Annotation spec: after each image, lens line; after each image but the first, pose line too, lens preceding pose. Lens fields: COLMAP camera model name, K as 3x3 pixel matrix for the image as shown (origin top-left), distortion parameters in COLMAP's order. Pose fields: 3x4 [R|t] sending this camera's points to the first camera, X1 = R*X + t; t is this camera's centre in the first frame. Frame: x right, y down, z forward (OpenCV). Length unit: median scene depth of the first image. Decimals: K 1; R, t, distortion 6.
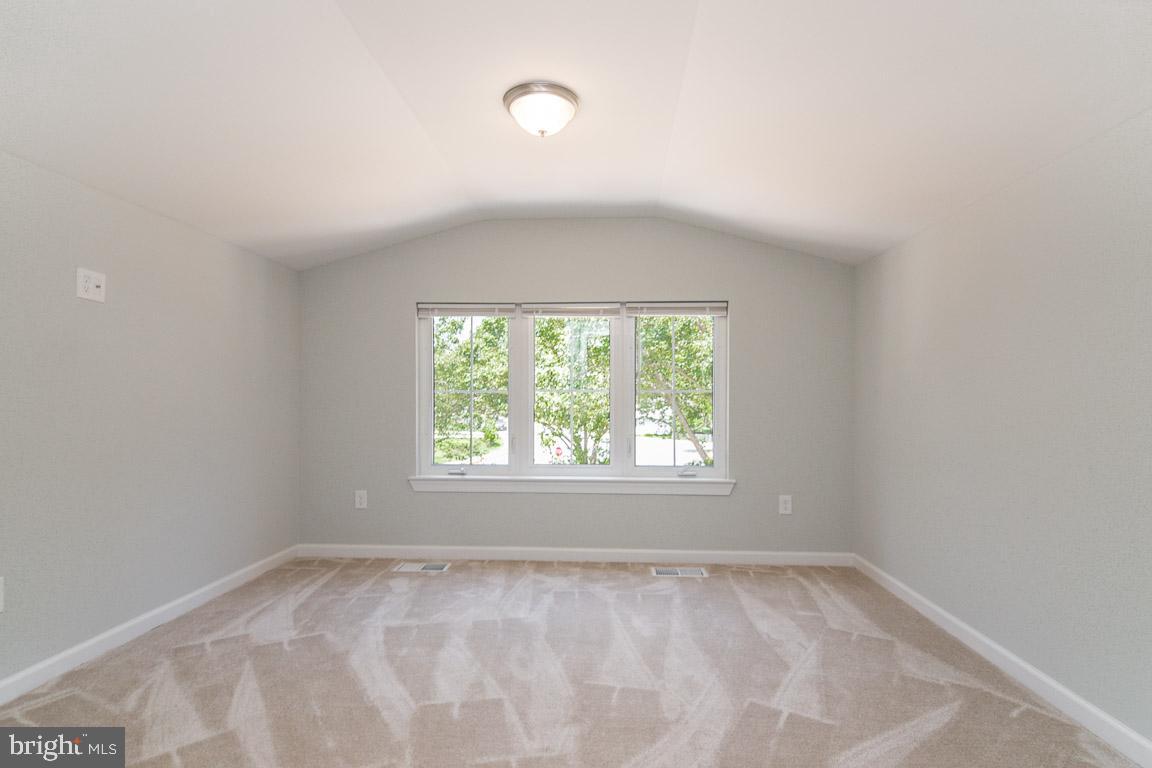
lens RADIAL K [[552.2, 0, 586.3], [0, 552.2, 402.1], [0, 0, 1]] dist [0.013202, -0.014846]
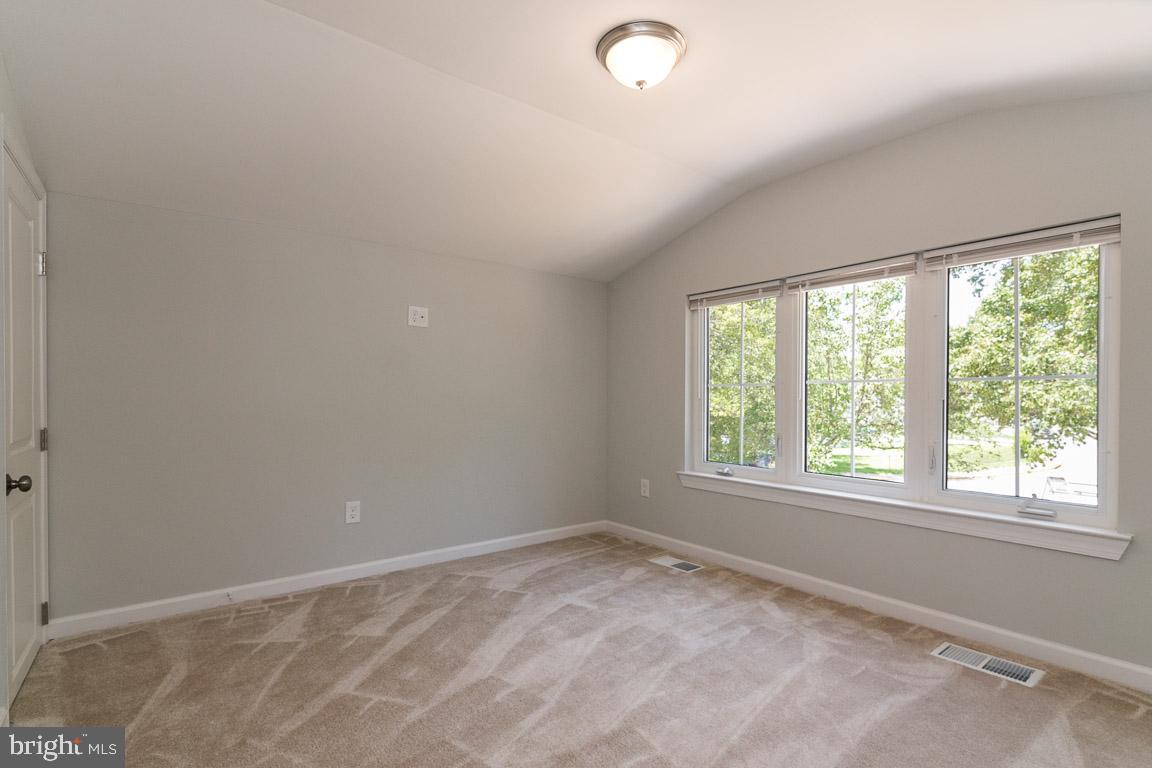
lens RADIAL K [[550.7, 0, 601.6], [0, 550.7, 407.1], [0, 0, 1]] dist [0.000855, -0.001360]
pose [[0.657336, 0.011130, -0.753516, 0.376591], [-0.003768, 0.999927, 0.011483, 0.009248], [0.753588, -0.004708, 0.657330, 0.273144]]
